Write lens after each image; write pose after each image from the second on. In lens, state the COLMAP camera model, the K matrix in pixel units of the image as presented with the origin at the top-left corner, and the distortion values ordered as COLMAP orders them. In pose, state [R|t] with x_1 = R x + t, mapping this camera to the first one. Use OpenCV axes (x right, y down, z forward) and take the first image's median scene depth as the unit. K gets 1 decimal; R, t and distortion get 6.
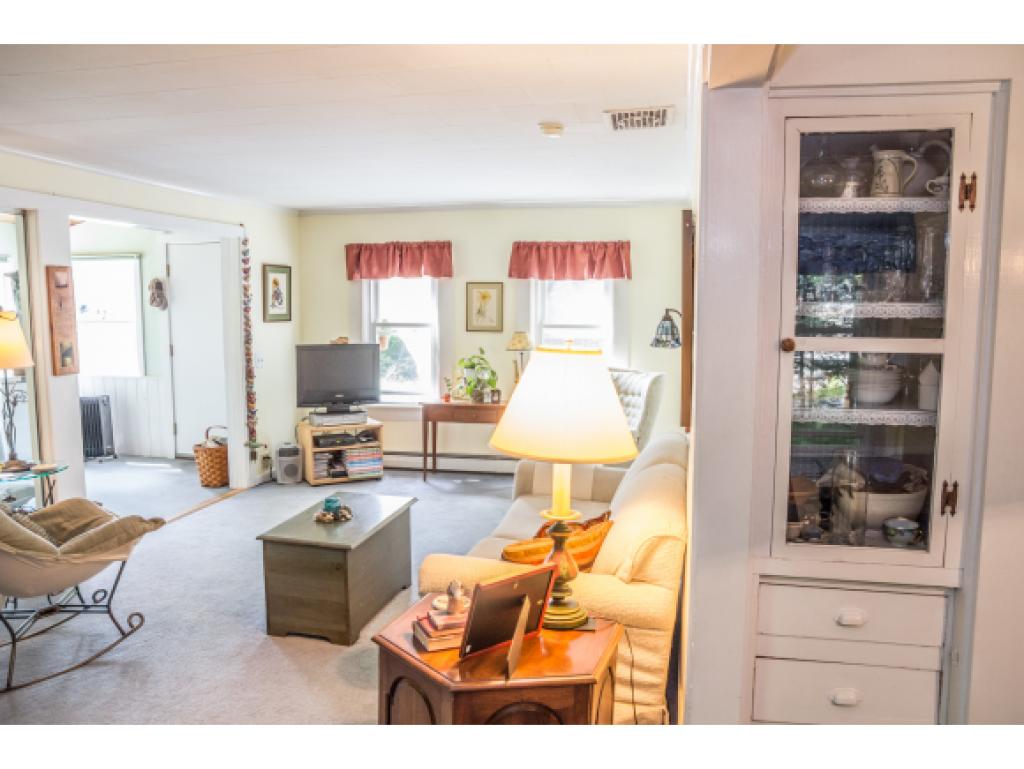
lens RADIAL K [[771.2, 0, 512.0], [0, 771.2, 384.5], [0, 0, 1]] dist [-0.137651, 0.116149]
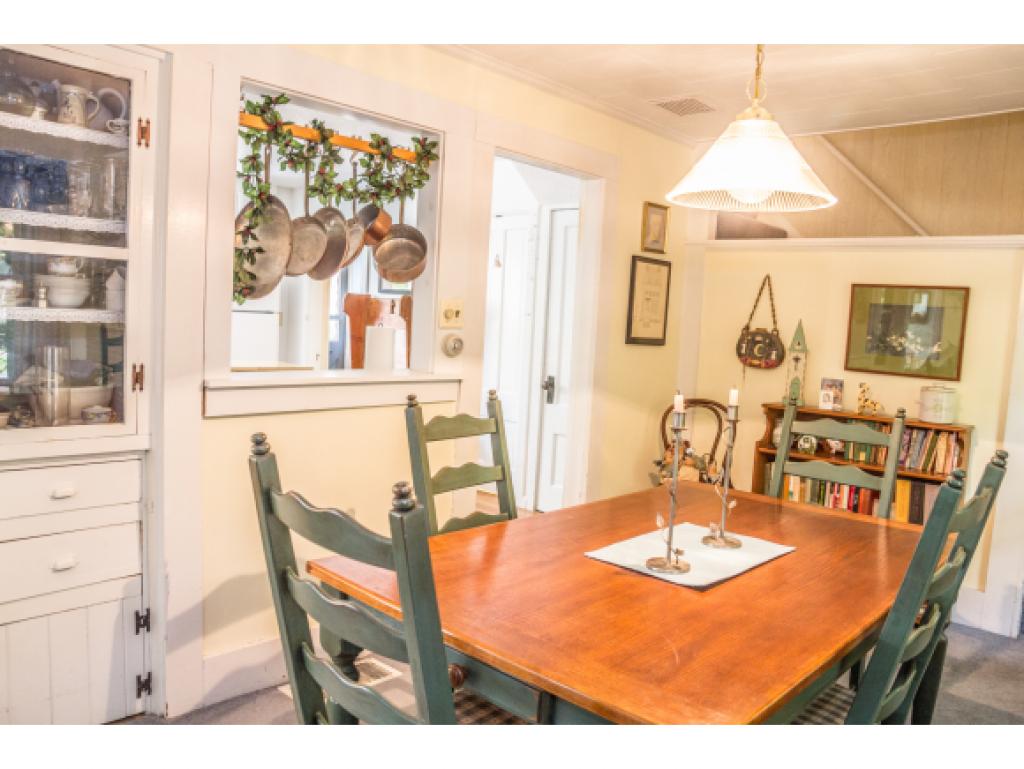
lens RADIAL K [[771.2, 0, 512.0], [0, 771.2, 384.5], [0, 0, 1]] dist [-0.137651, 0.116149]
pose [[0.486212, -0.056491, 0.872013, -0.200012], [0.038534, 0.998324, 0.043188, 0.129693], [-0.872991, 0.012603, 0.487574, -0.158324]]
